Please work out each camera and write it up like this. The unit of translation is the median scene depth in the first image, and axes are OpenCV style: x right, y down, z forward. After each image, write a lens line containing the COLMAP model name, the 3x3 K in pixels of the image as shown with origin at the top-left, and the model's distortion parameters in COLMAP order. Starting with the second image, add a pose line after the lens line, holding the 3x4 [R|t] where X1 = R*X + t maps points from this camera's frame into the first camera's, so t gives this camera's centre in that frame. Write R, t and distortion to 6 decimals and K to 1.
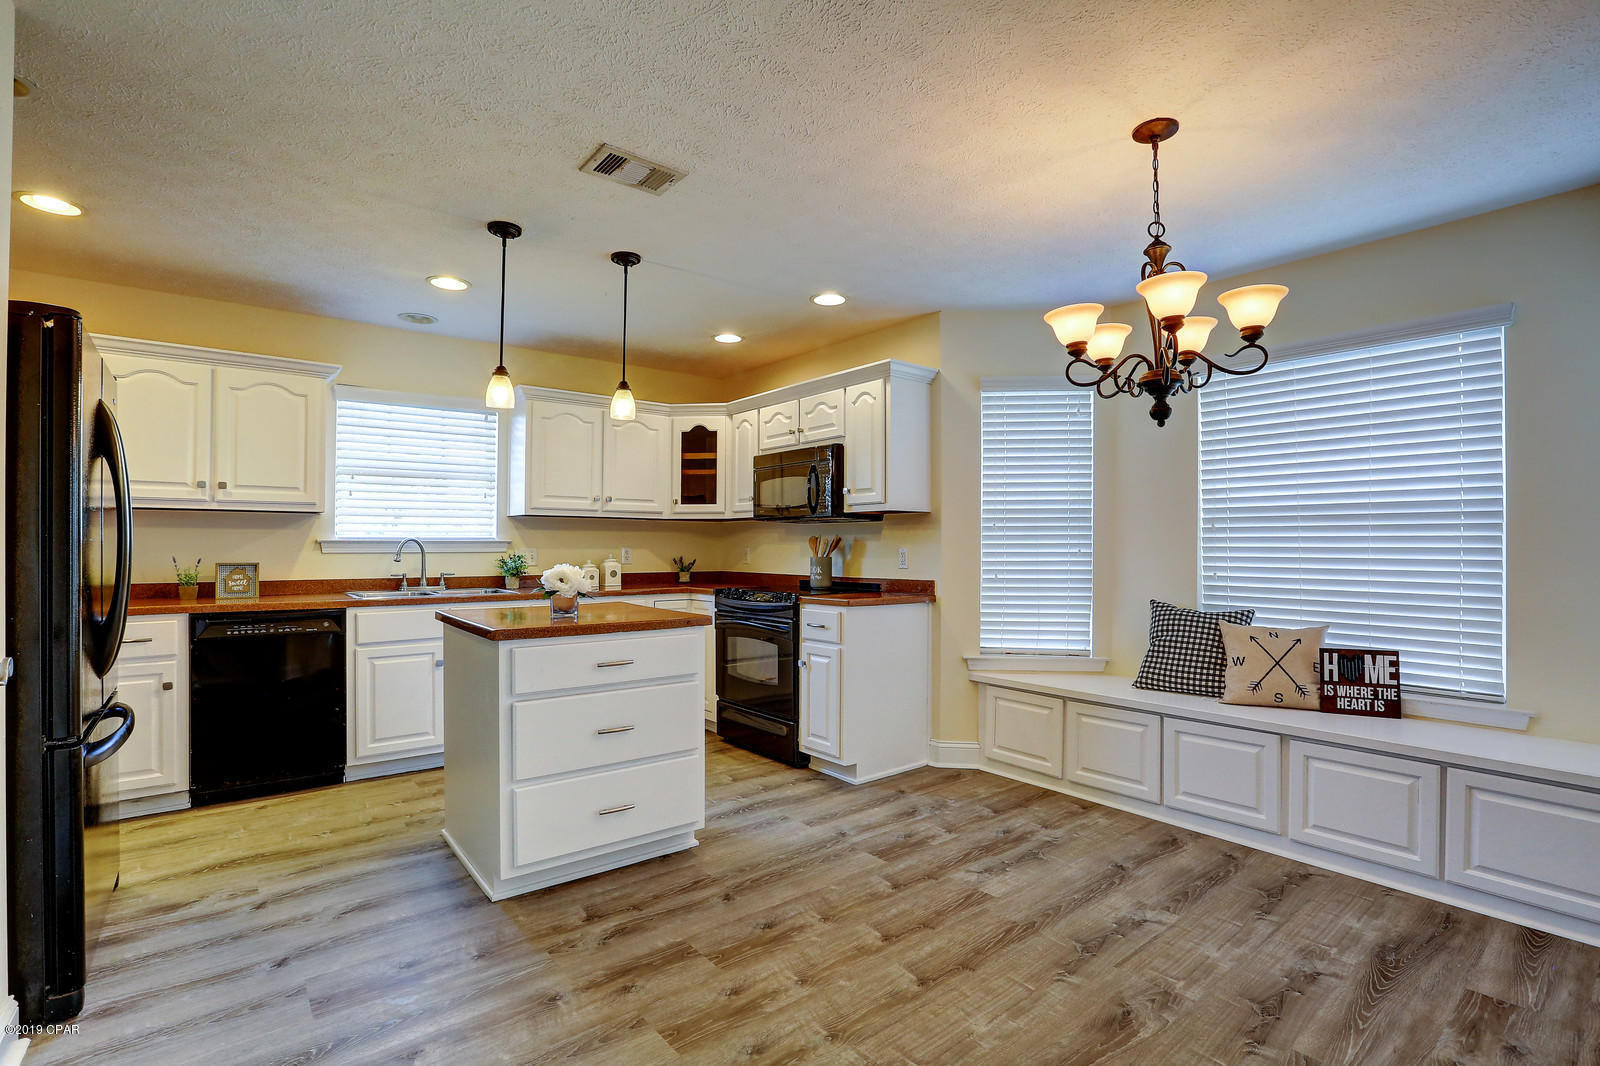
lens RADIAL K [[745.2, 0, 793.8], [0, 745.2, 542.0], [0, 0, 1]] dist [-0.021400, 0.000720]
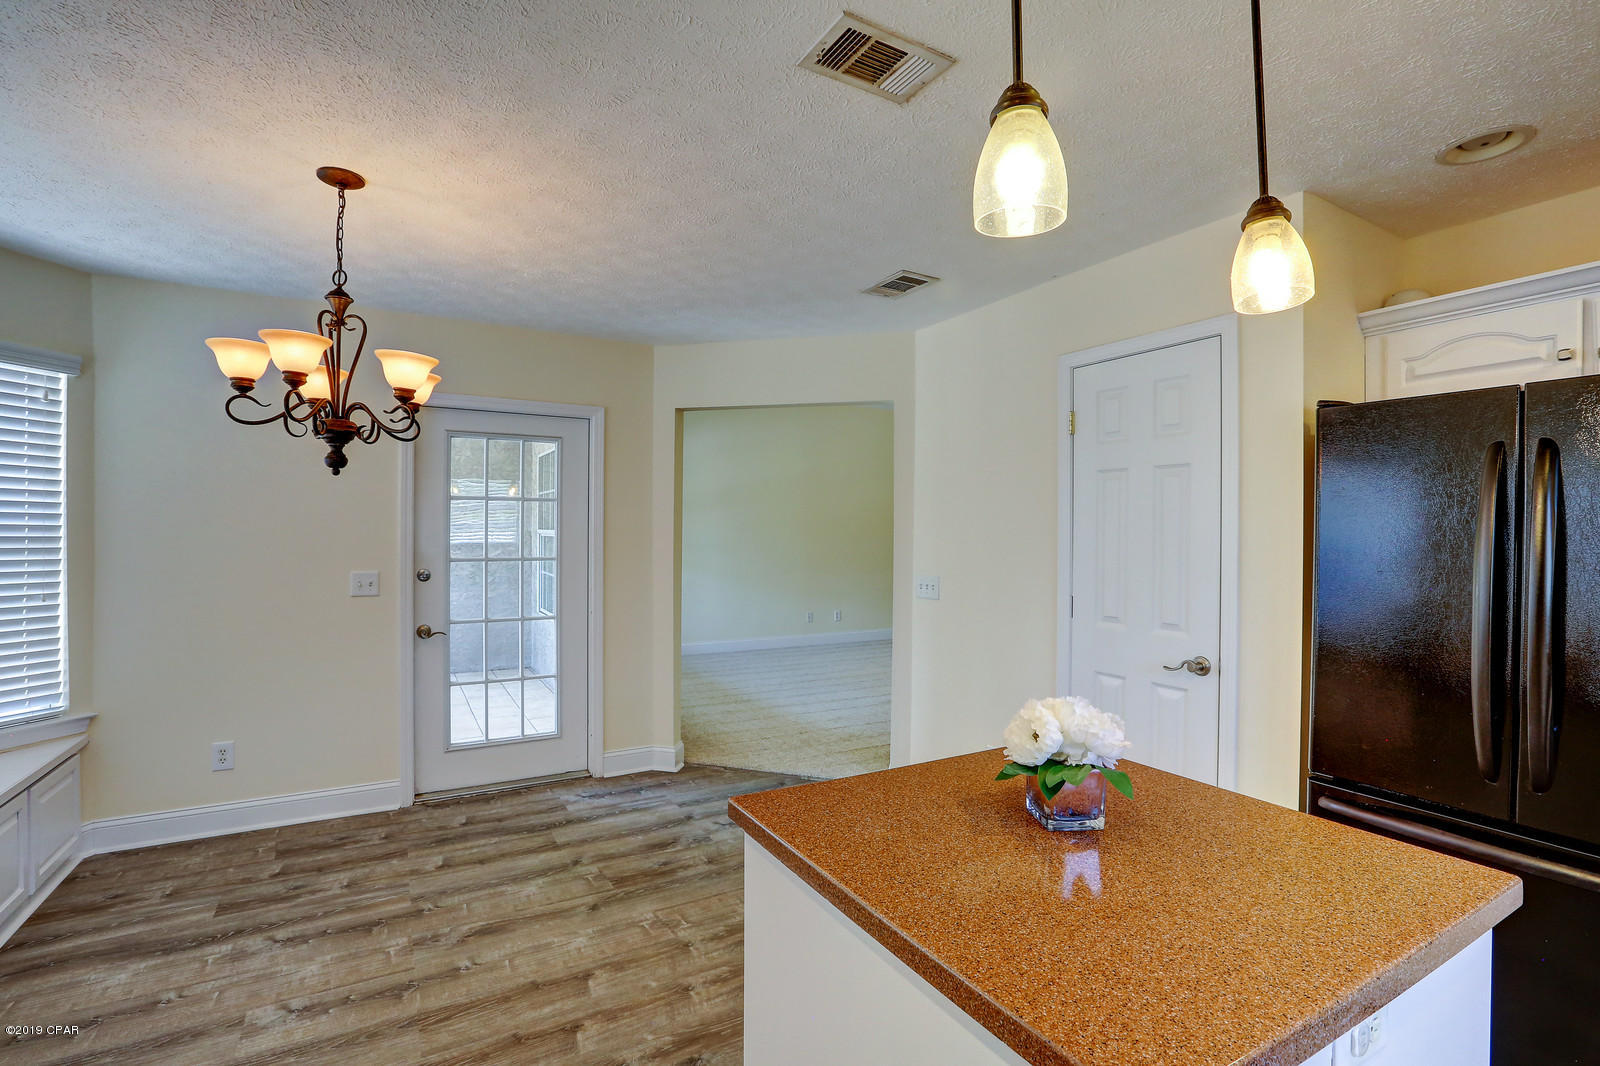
lens RADIAL K [[745.4, 0, 803.9], [0, 745.4, 536.1], [0, 0, 1]] dist [-0.029702, 0.008037]
pose [[-0.990217, -0.011263, 0.139080, -0.305579], [-0.011230, 0.999936, 0.001017, -0.093065], [-0.139083, -0.000555, -0.990281, 2.048265]]
